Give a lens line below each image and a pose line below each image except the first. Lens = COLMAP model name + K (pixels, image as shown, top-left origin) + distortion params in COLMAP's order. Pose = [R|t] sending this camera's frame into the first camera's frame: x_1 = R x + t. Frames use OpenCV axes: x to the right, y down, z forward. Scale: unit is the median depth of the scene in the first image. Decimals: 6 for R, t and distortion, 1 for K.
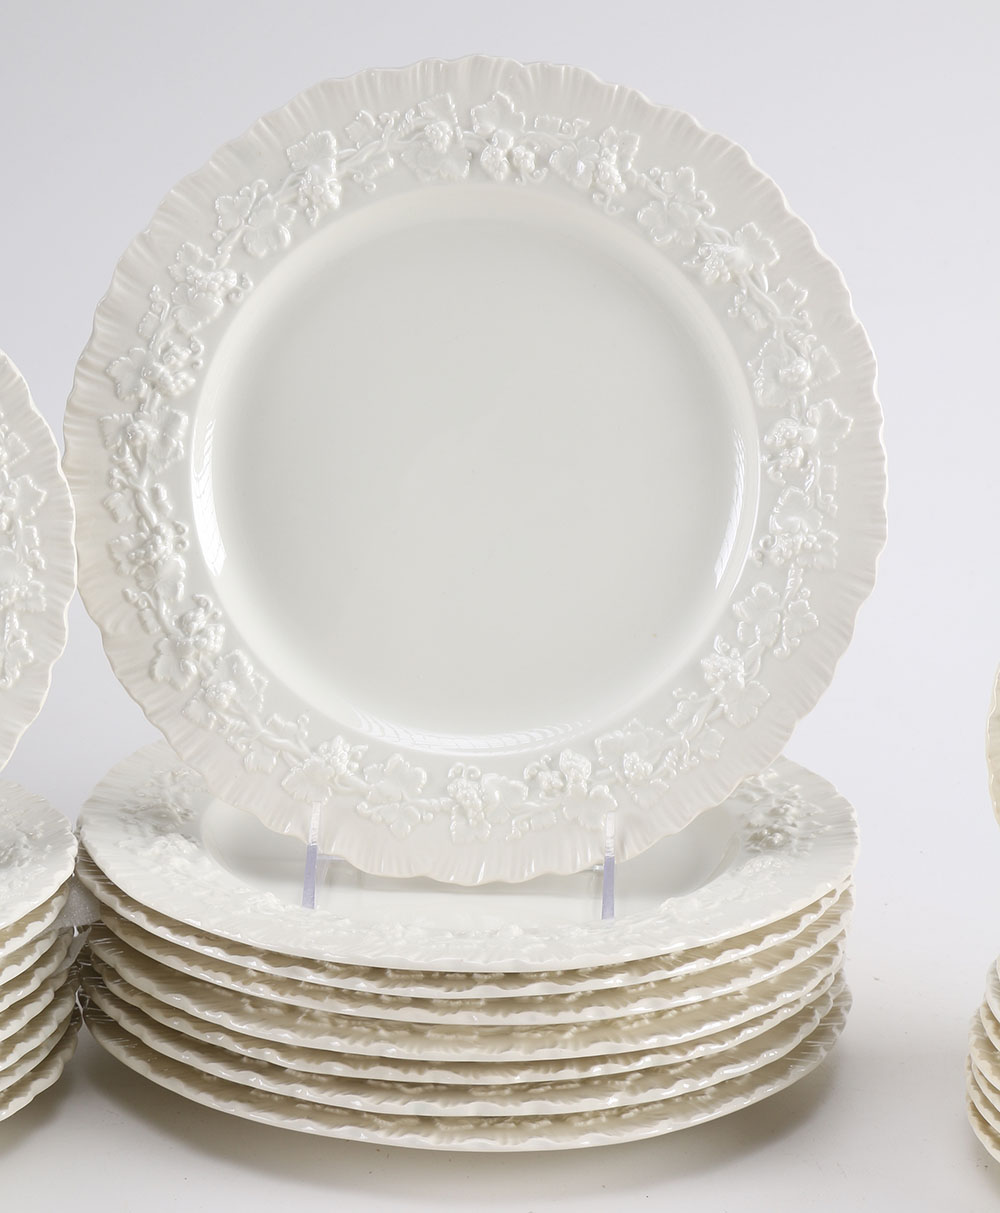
lens RADIAL K [[2505.9, 0, 494.5], [0, 2505.9, 573.2], [0, 0, 1]] dist [0.026578, 0.190220]
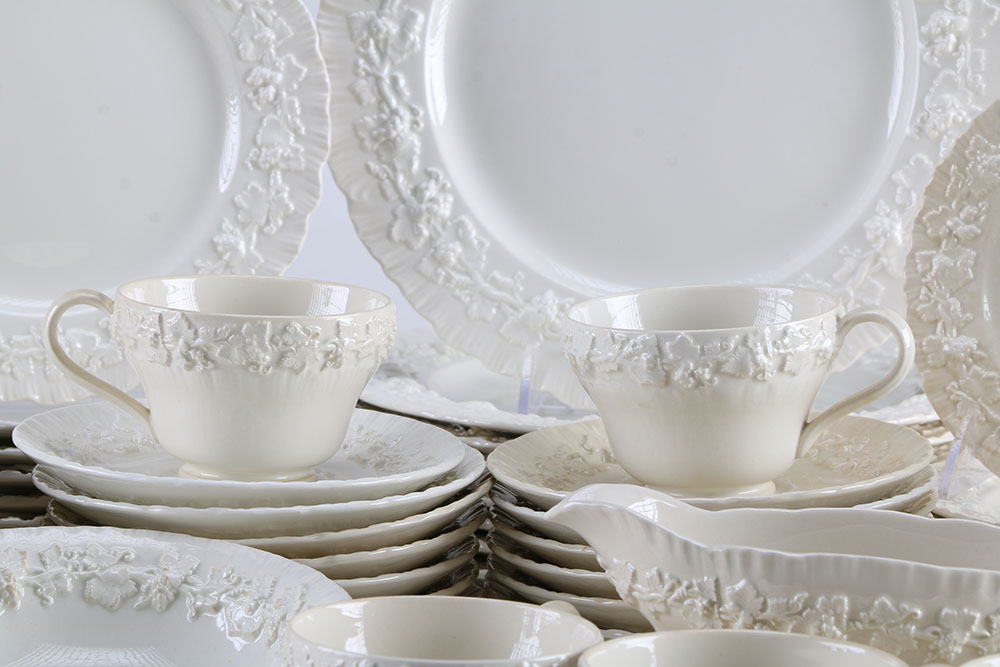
lens RADIAL K [[4500.9, 0, 495.8], [0, 4500.9, 361.9], [0, 0, 1]] dist [1.027974, -0.632068]
pose [[0.997224, 0.006674, -0.074154, 0.069264], [-0.012753, 0.996566, -0.081816, 0.274723], [0.073354, 0.082535, 0.993885, -1.091574]]
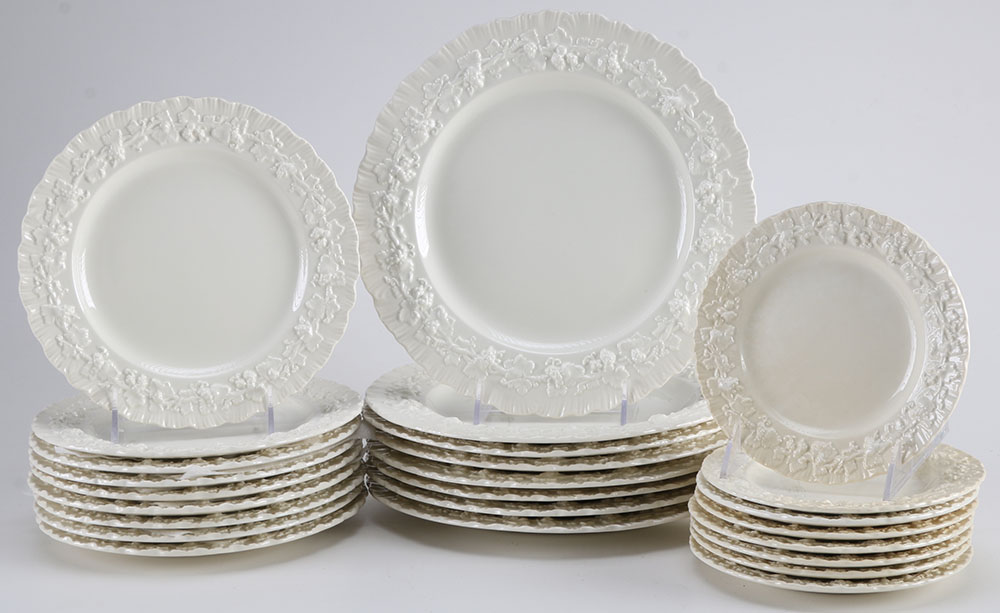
lens RADIAL K [[1688.3, 0, 528.5], [0, 1688.3, 261.5], [0, 0, 1]] dist [0.012244, 0.192893]
pose [[0.996380, -0.034455, -0.077713, 0.077788], [0.028066, 0.996249, -0.081858, 0.111527], [0.080242, 0.079381, 0.993610, -0.359862]]
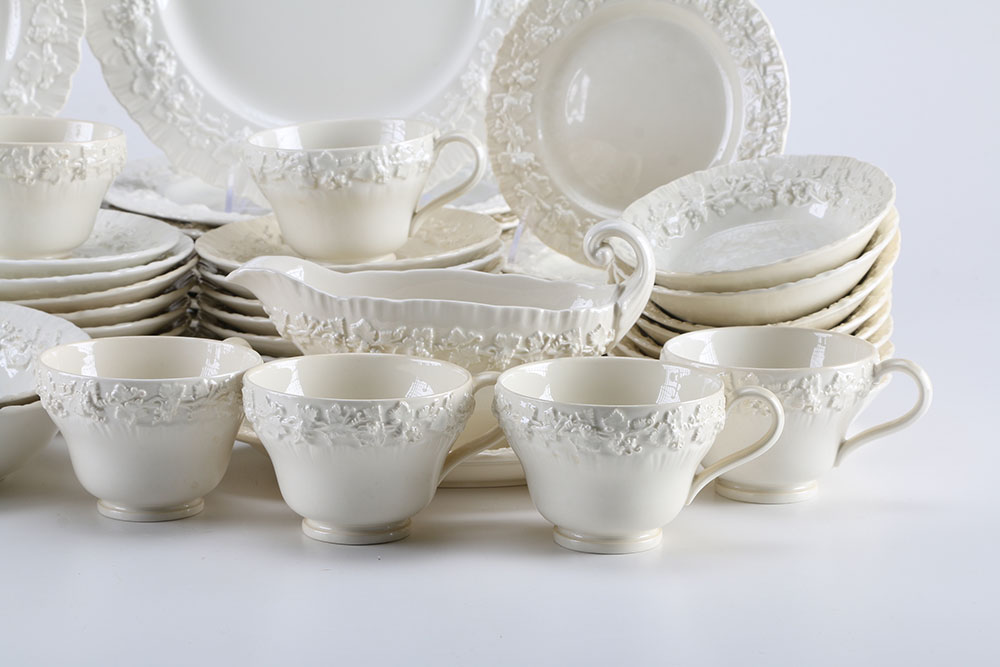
lens RADIAL K [[2977.1, 0, 500.4], [0, 2977.1, 353.1], [0, 0, 1]] dist [0.443405, 1.313825]
pose [[0.999867, -0.014245, -0.007971, 0.123395], [0.014000, 0.999451, -0.030042, 0.284027], [0.008394, 0.029927, 0.999517, -1.006942]]
